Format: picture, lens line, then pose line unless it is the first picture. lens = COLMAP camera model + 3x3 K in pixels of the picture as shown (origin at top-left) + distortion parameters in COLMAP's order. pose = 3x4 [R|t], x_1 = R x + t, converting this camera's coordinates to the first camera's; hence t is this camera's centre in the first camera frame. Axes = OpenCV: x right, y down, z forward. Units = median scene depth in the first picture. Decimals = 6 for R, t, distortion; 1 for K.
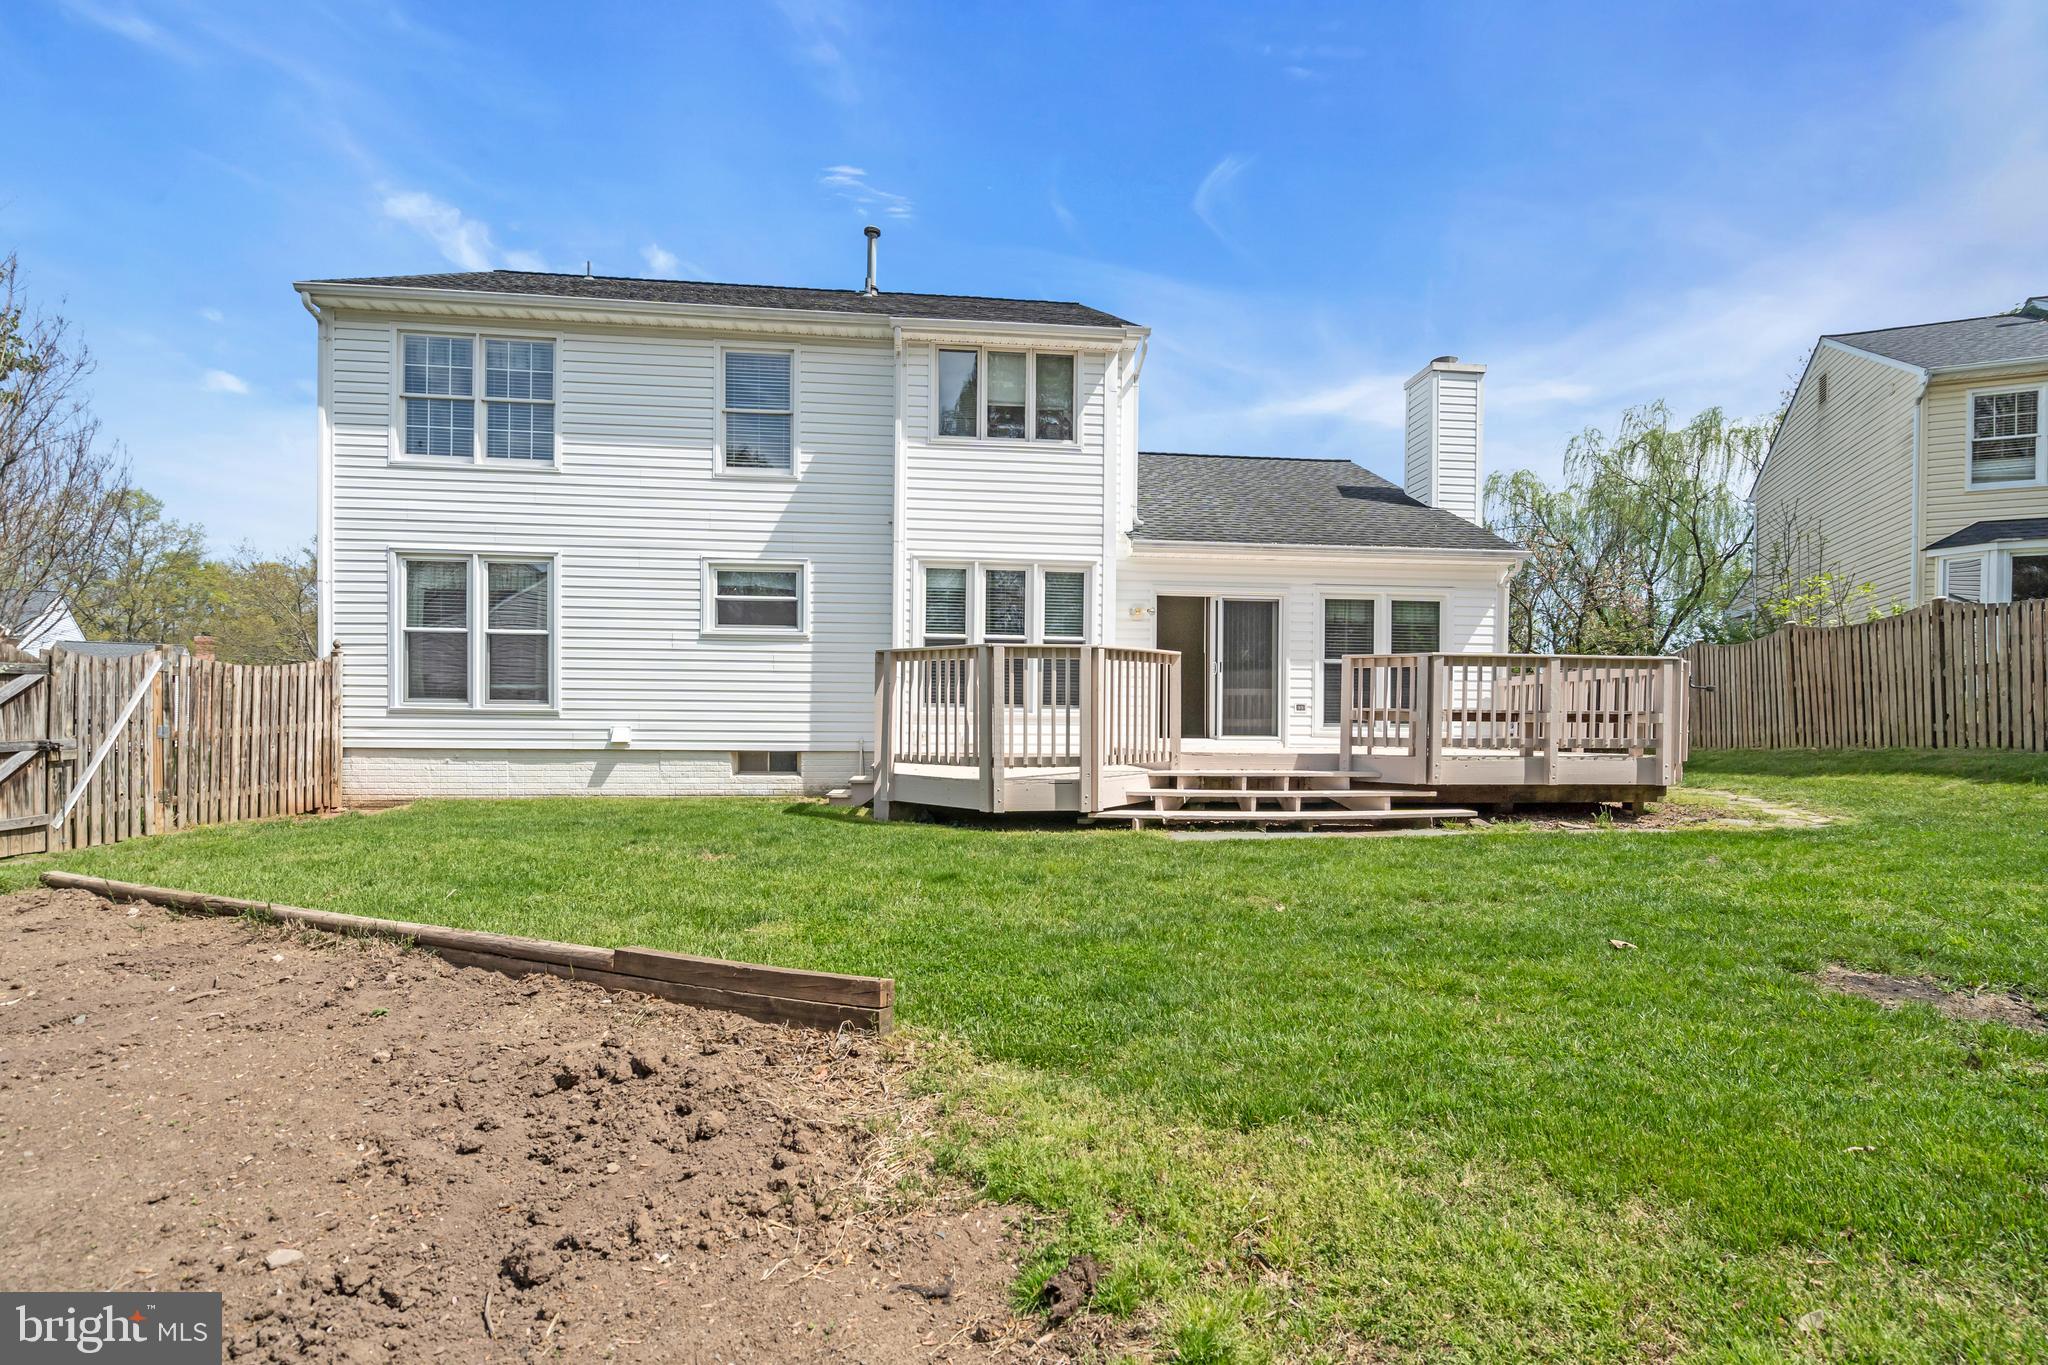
lens RADIAL K [[934.4, 0, 1023.0], [0, 934.4, 673.1], [0, 0, 1]] dist [-0.000174, 0.001512]
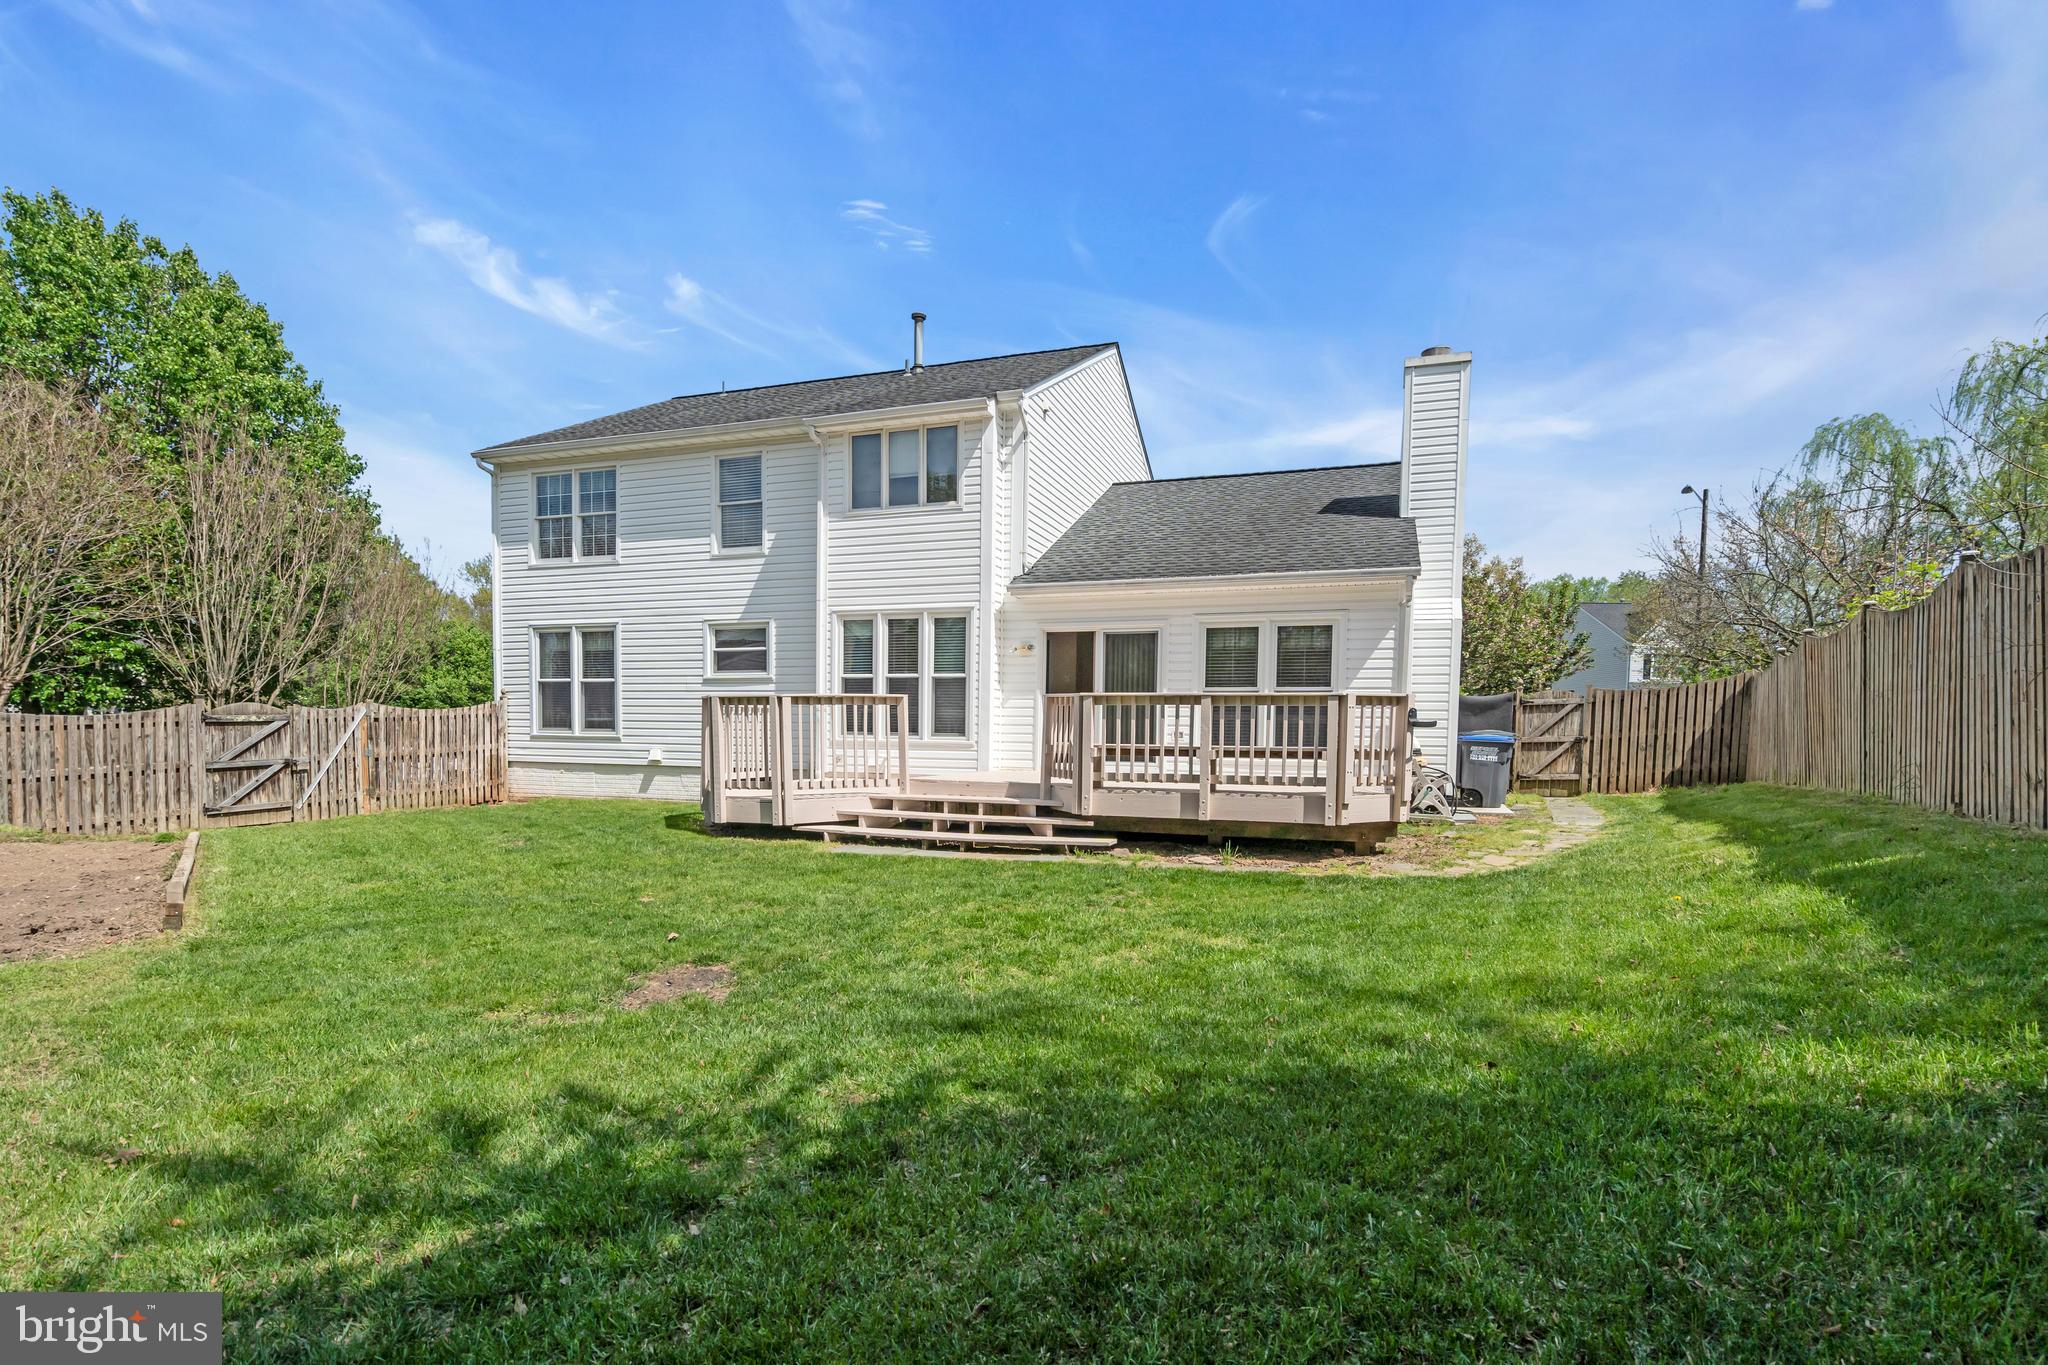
lens RADIAL K [[934.4, 0, 1024.3], [0, 934.4, 702.3], [0, 0, 1]] dist [-0.000174, 0.001512]
pose [[0.908084, -0.010463, -0.418657, 0.619777], [0.020996, 0.999568, 0.020560, -0.026187], [0.418261, -0.027460, 0.907912, -0.006523]]
